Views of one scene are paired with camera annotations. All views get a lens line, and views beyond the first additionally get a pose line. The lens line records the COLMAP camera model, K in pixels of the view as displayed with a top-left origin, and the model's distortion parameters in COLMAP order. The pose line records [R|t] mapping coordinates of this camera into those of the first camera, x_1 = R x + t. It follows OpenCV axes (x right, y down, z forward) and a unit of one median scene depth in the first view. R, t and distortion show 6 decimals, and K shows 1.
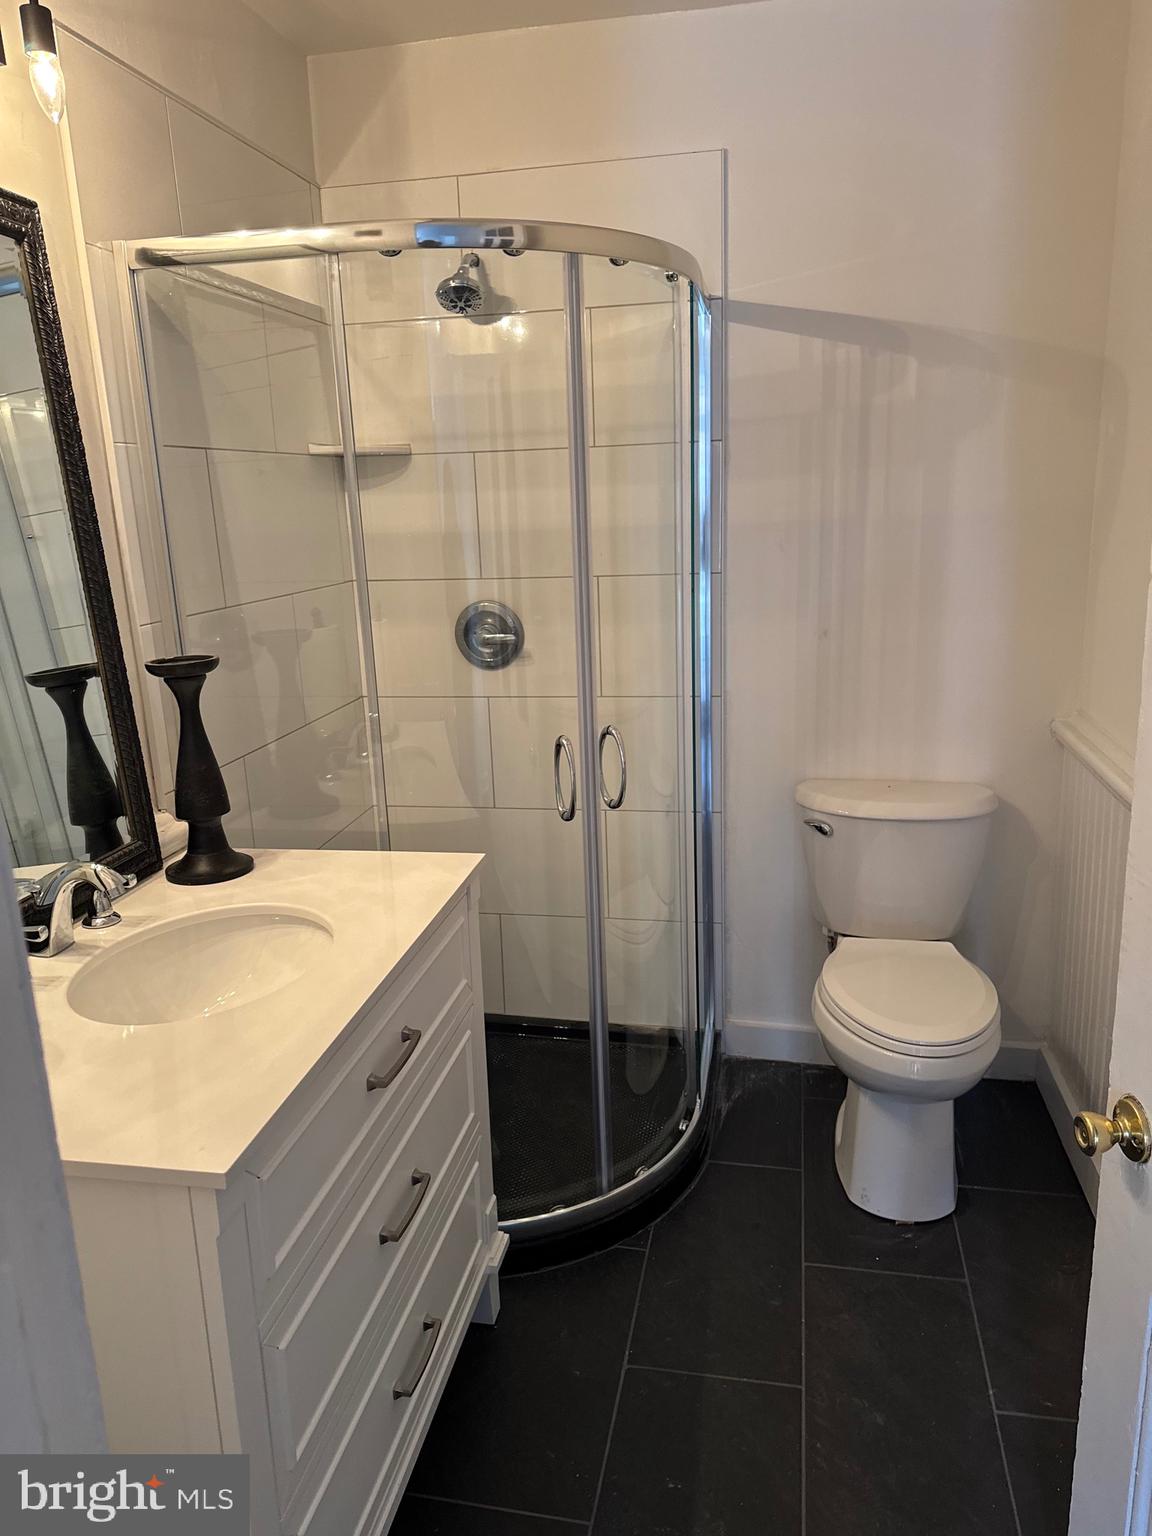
lens RADIAL K [[1086.4, 0, 576.6], [0, 1086.4, 766.1], [0, 0, 1]] dist [0.065490, -0.064063]
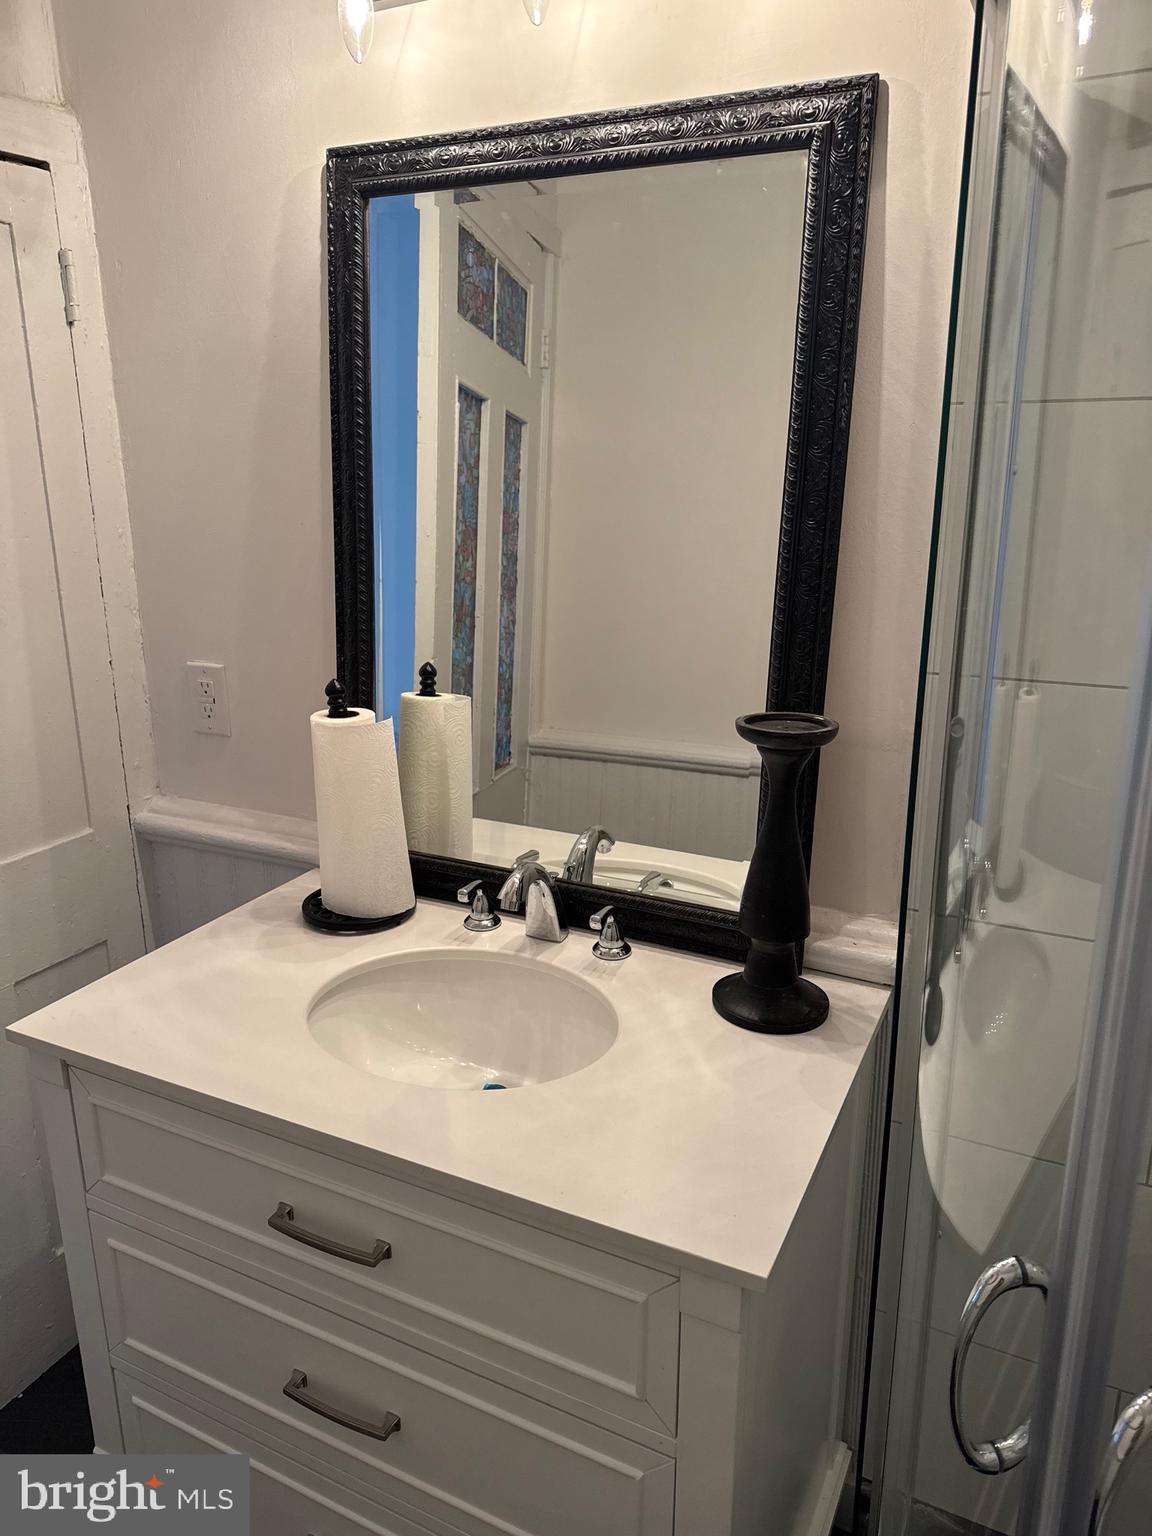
lens RADIAL K [[1086.4, 0, 576.0], [0, 1086.4, 765.5], [0, 0, 1]] dist [0.065490, -0.064063]
pose [[-0.267414, 0.290881, -0.918628, 0.378825], [-0.232894, 0.905572, 0.354543, -0.327490], [0.935013, 0.308753, -0.174418, 1.146989]]
